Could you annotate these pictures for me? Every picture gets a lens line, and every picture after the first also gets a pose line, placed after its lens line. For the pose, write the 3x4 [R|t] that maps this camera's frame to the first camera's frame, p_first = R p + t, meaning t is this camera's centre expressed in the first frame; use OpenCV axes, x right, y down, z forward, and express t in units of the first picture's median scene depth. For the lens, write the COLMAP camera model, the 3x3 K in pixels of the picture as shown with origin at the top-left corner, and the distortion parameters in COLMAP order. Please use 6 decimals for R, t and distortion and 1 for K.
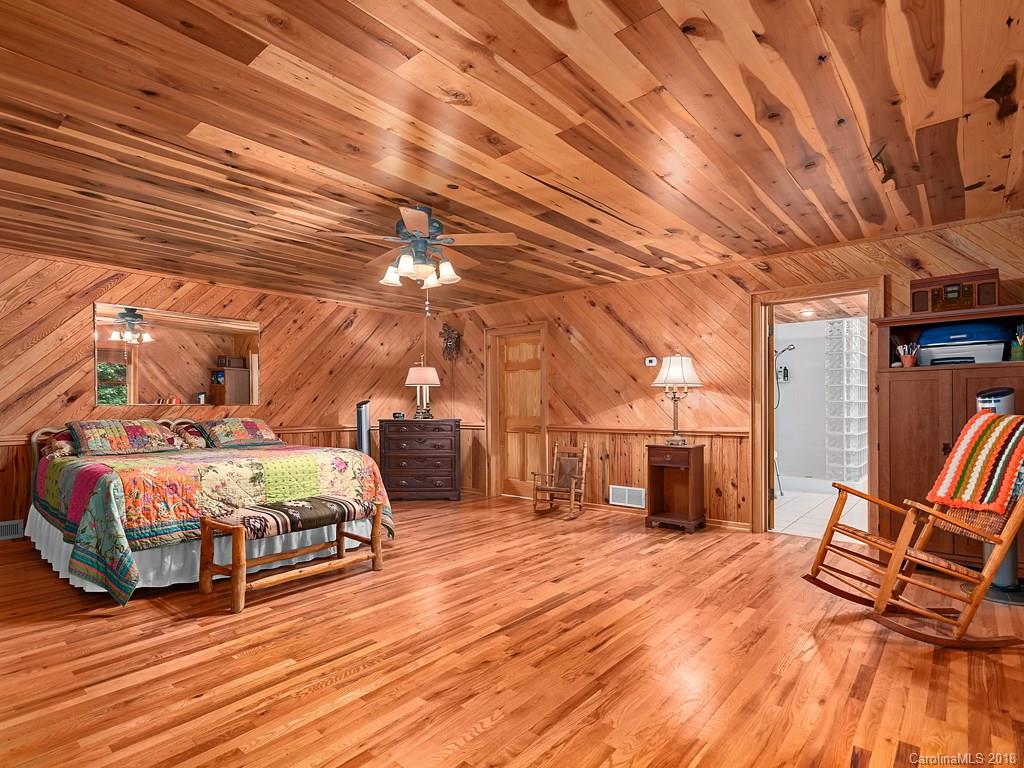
lens RADIAL K [[521.6, 0, 482.9], [0, 521.6, 379.1], [0, 0, 1]] dist [-0.000562, -0.000661]
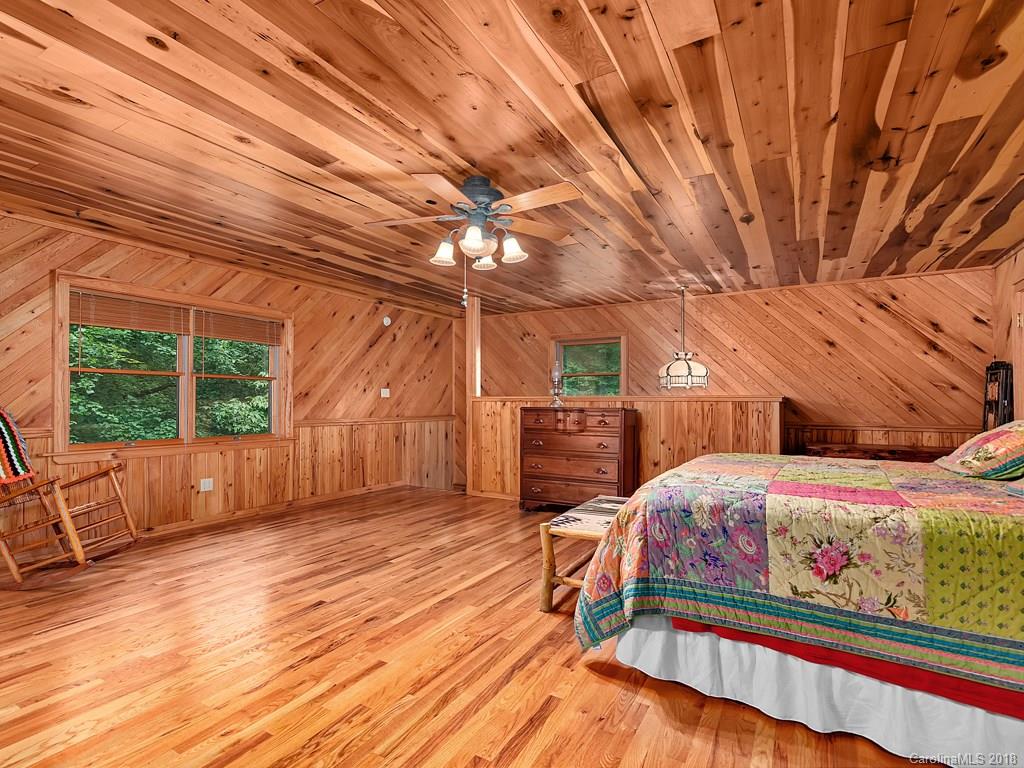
lens RADIAL K [[516.7, 0, 515.0], [0, 516.7, 399.7], [0, 0, 1]] dist [0.001851, -0.001141]
pose [[-0.973274, 0.003488, -0.229619, 0.020937], [0.016129, 0.998454, -0.053200, 0.101021], [0.229078, -0.055482, -0.971826, 1.919285]]
